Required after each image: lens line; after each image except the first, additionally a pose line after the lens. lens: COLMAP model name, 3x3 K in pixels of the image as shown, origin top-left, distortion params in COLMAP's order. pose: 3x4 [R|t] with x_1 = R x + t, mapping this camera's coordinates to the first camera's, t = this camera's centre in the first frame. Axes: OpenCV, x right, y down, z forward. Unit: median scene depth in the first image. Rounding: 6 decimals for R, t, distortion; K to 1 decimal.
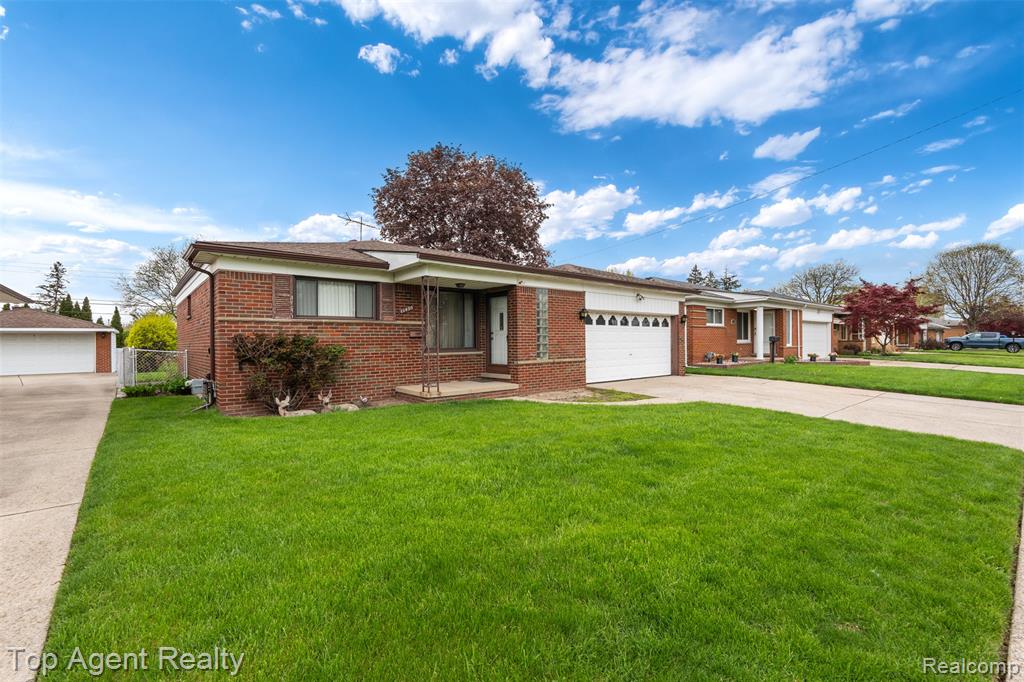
lens RADIAL K [[447.7, 0, 519.5], [0, 447.7, 344.8], [0, 0, 1]] dist [-0.003304, -0.000279]
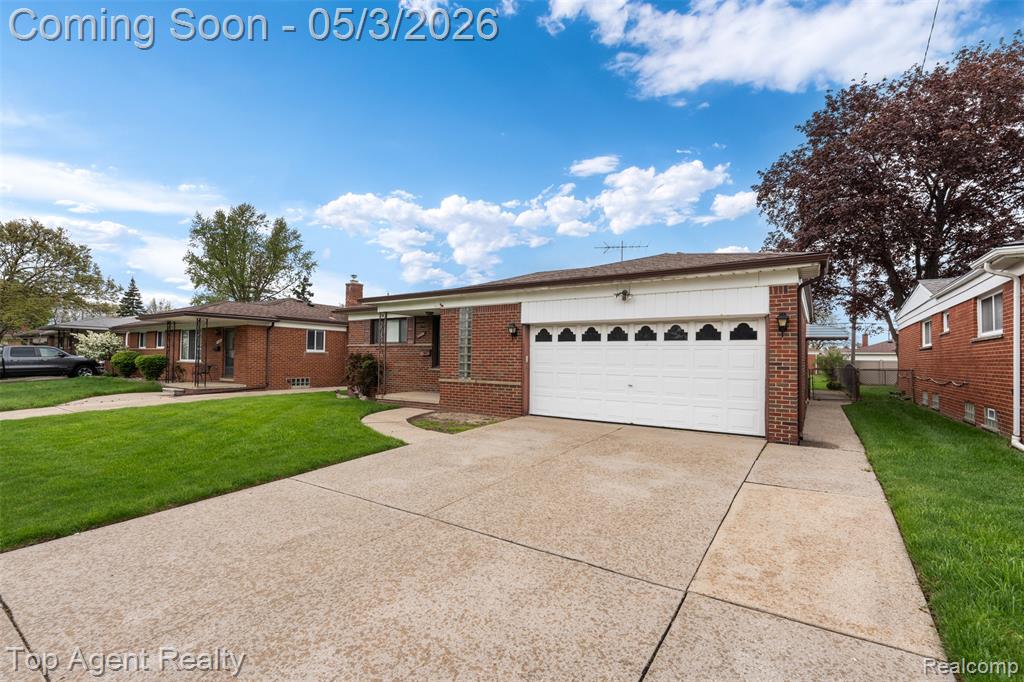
lens RADIAL K [[456.1, 0, 511.7], [0, 456.1, 356.6], [0, 0, 1]] dist [-0.002191, -0.000098]
pose [[0.262583, 0.007861, -0.964877, 1.035479], [-0.023898, 0.999713, 0.001641, -0.020916], [0.964613, 0.022628, 0.262695, 0.822109]]
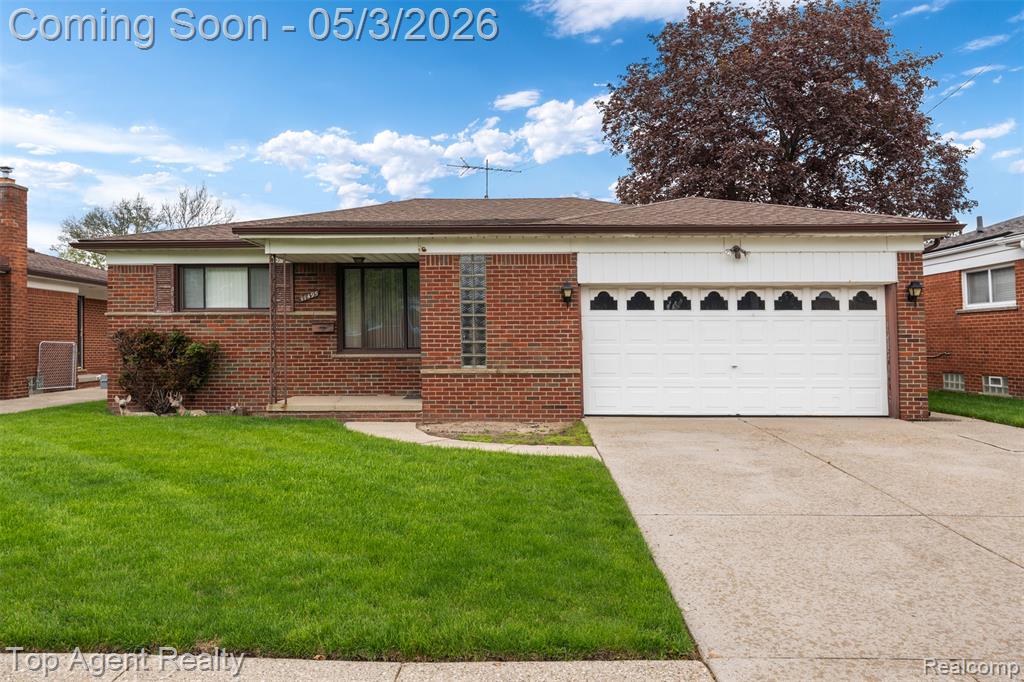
lens RADIAL K [[757.9, 0, 513.7], [0, 757.9, 327.4], [0, 0, 1]] dist [0.003643, -0.001701]
pose [[0.743286, -0.004606, -0.668958, 0.788751], [-0.011208, 0.999750, -0.019338, -0.004279], [0.668880, 0.021871, 0.743049, 0.245911]]
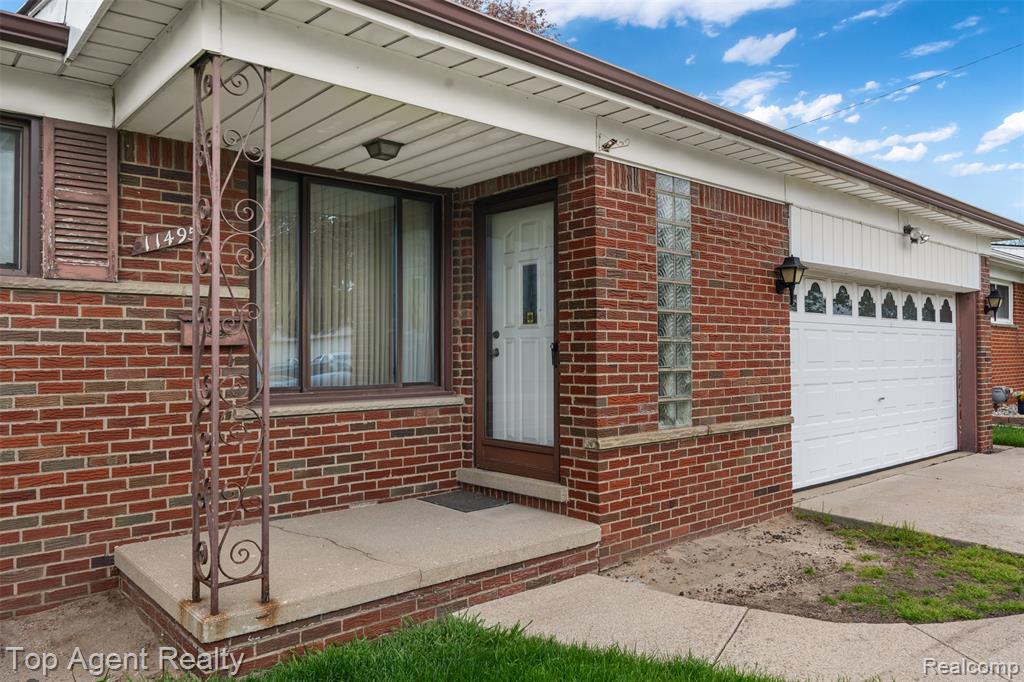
lens RADIAL K [[734.8, 0, 512.0], [0, 734.8, 341.0], [0, 0, 1]] dist [0.010734, 0.004296]
pose [[0.999989, 0.003450, 0.003285, -0.053071], [-0.003361, 0.999640, -0.026610, -0.009094], [-0.003376, 0.026599, 0.999640, 0.525121]]
